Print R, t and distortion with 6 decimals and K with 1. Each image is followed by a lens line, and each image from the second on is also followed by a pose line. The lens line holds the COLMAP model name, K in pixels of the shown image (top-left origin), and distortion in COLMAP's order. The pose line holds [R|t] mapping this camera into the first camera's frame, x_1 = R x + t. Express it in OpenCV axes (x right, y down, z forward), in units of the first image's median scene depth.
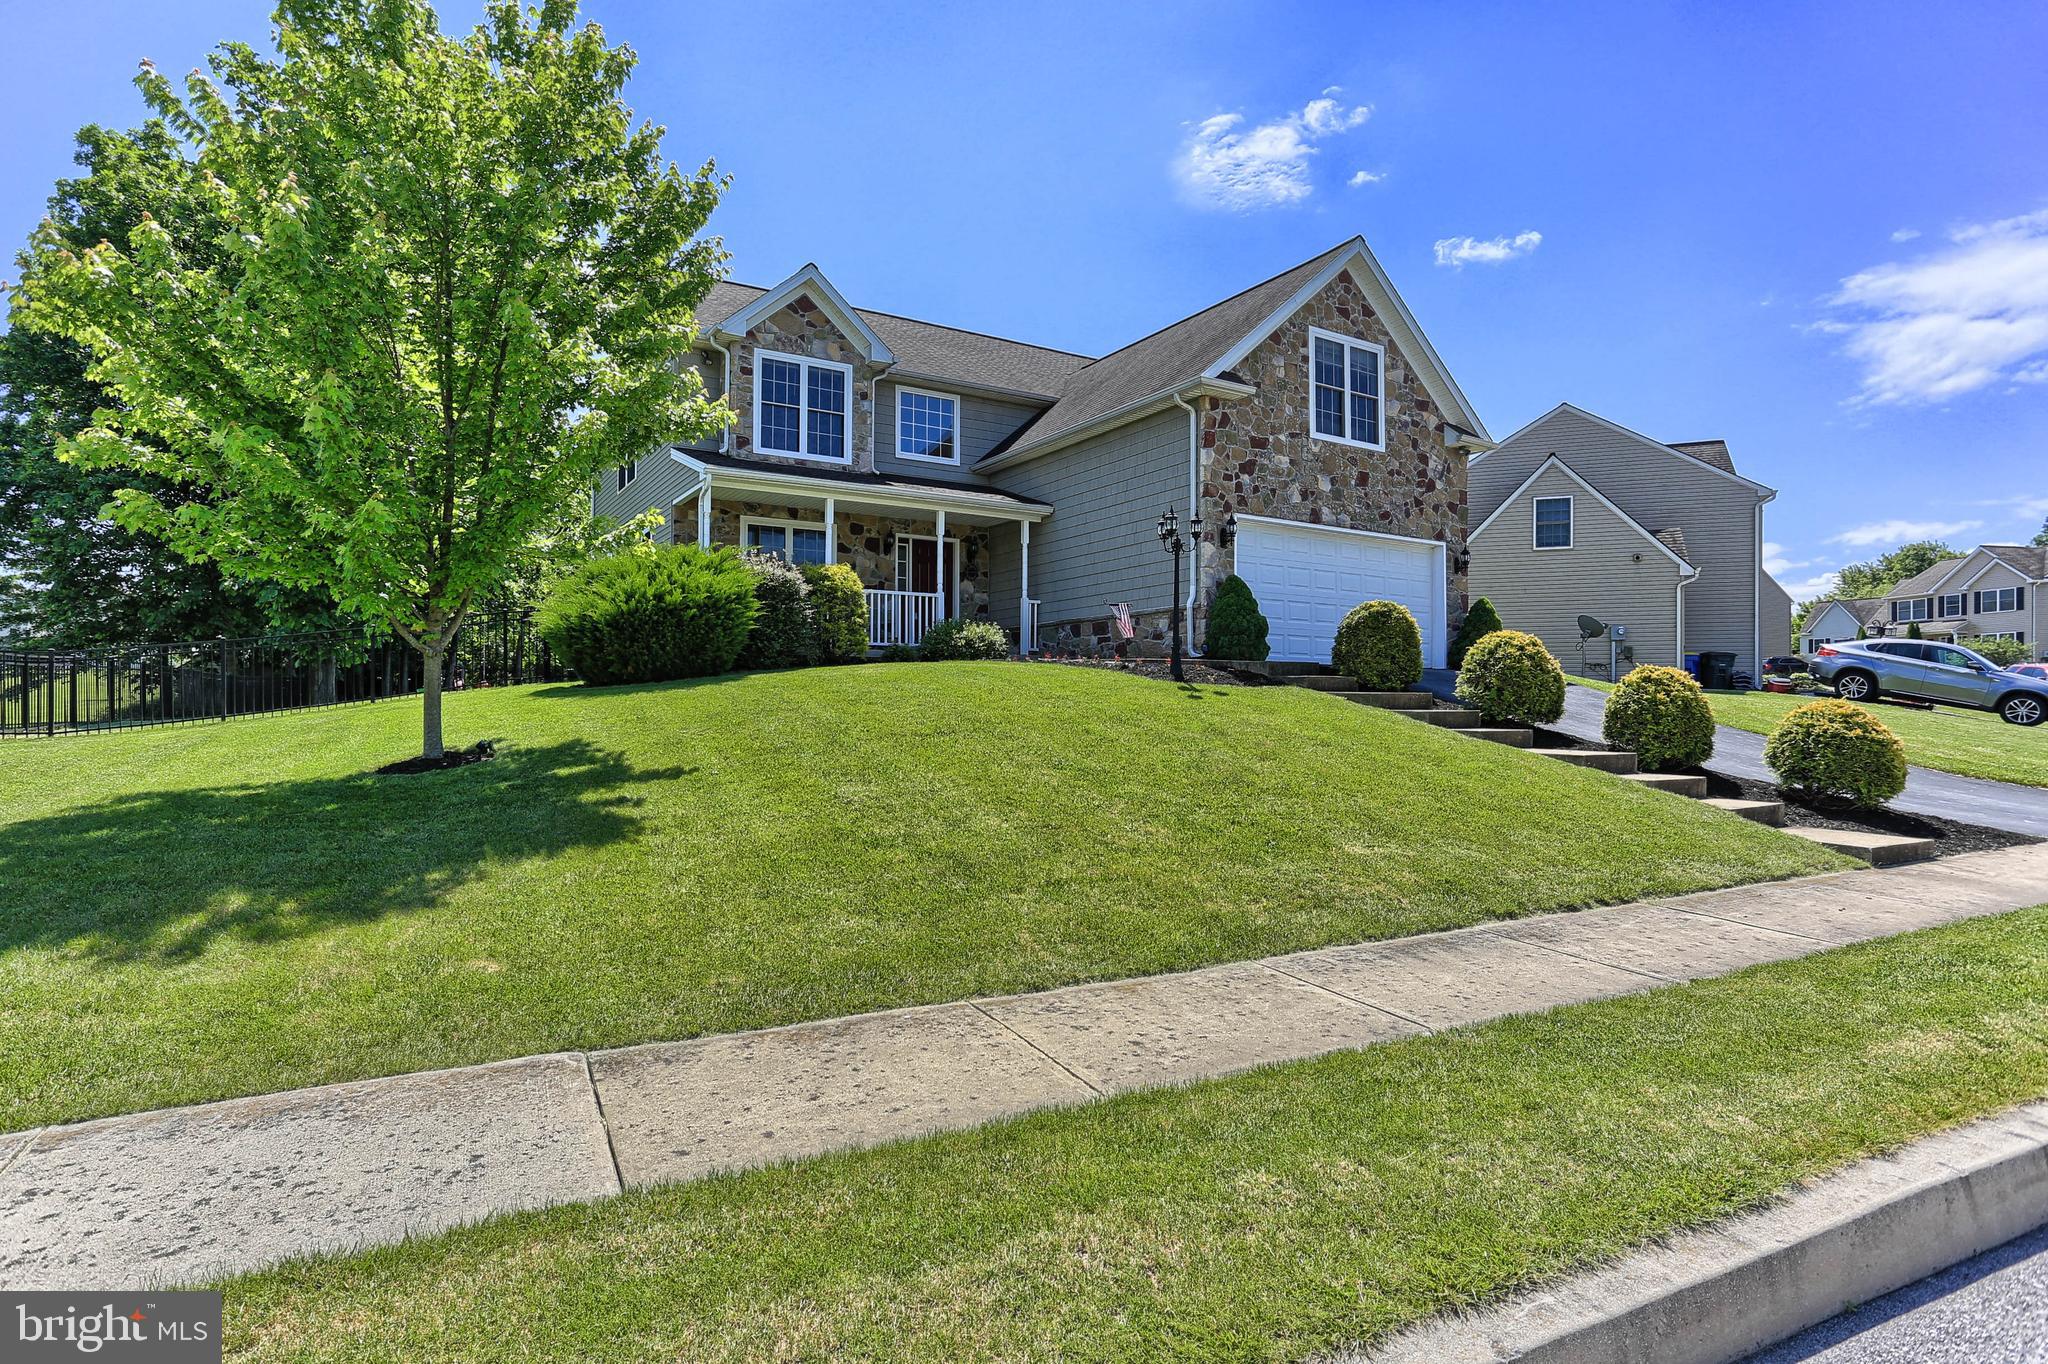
lens RADIAL K [[1047.1, 0, 1012.9], [0, 1047.1, 707.1], [0, 0, 1]] dist [-0.040317, 0.019976]
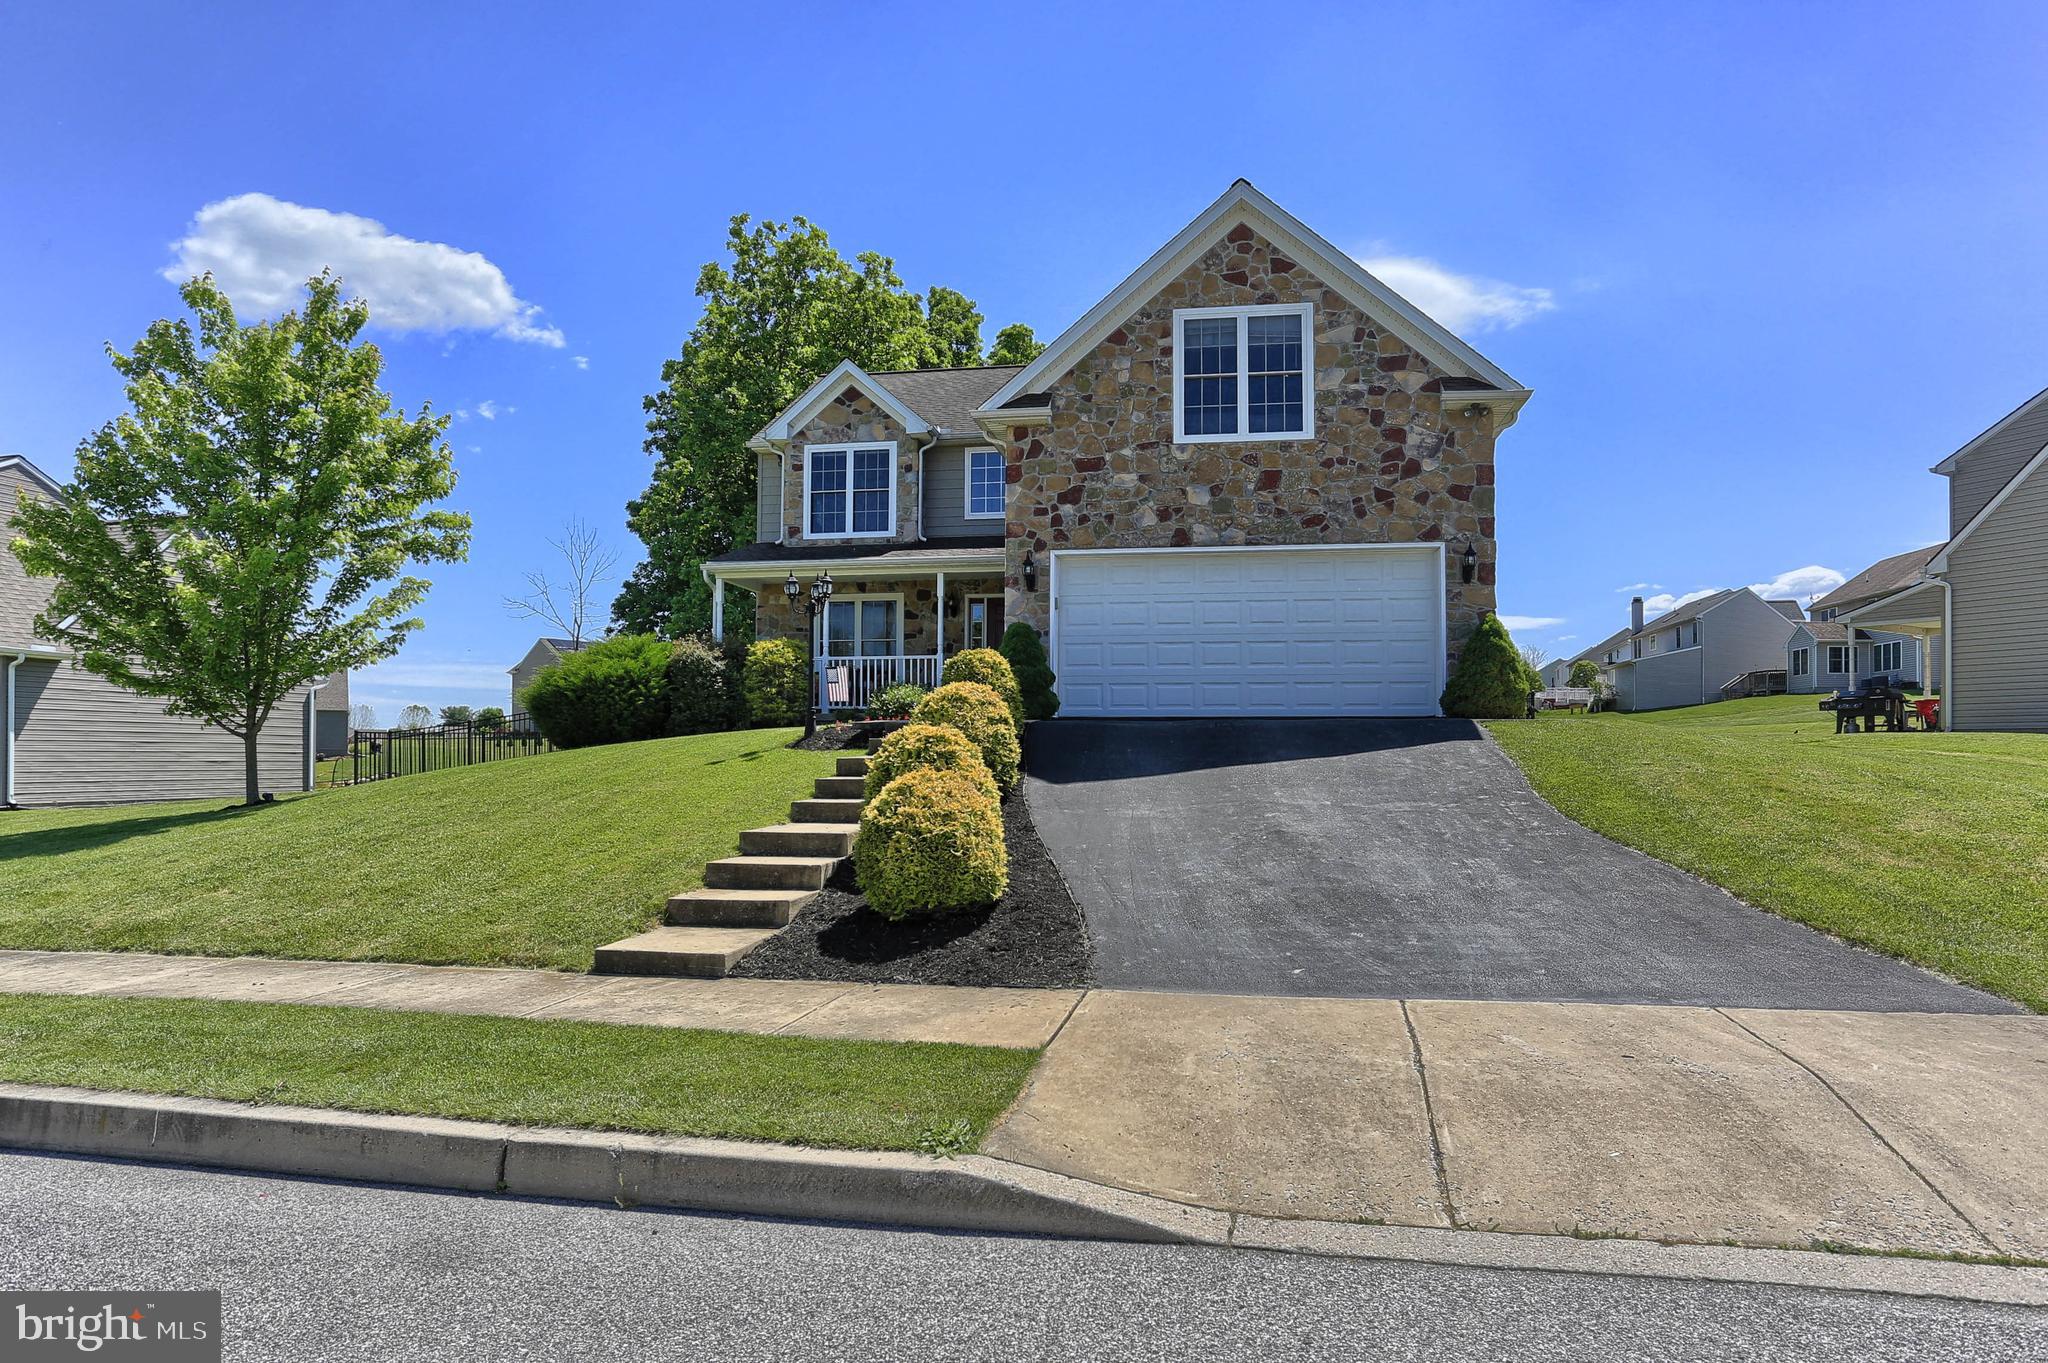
lens RADIAL K [[1175.6, 0, 1093.0], [0, 1175.6, 734.3], [0, 0, 1]] dist [-0.045017, 0.031649]
pose [[0.772932, -0.014773, -0.634316, 0.780466], [0.000592, 0.999745, -0.022562, -0.007431], [0.634488, 0.017063, 0.772744, 0.232637]]
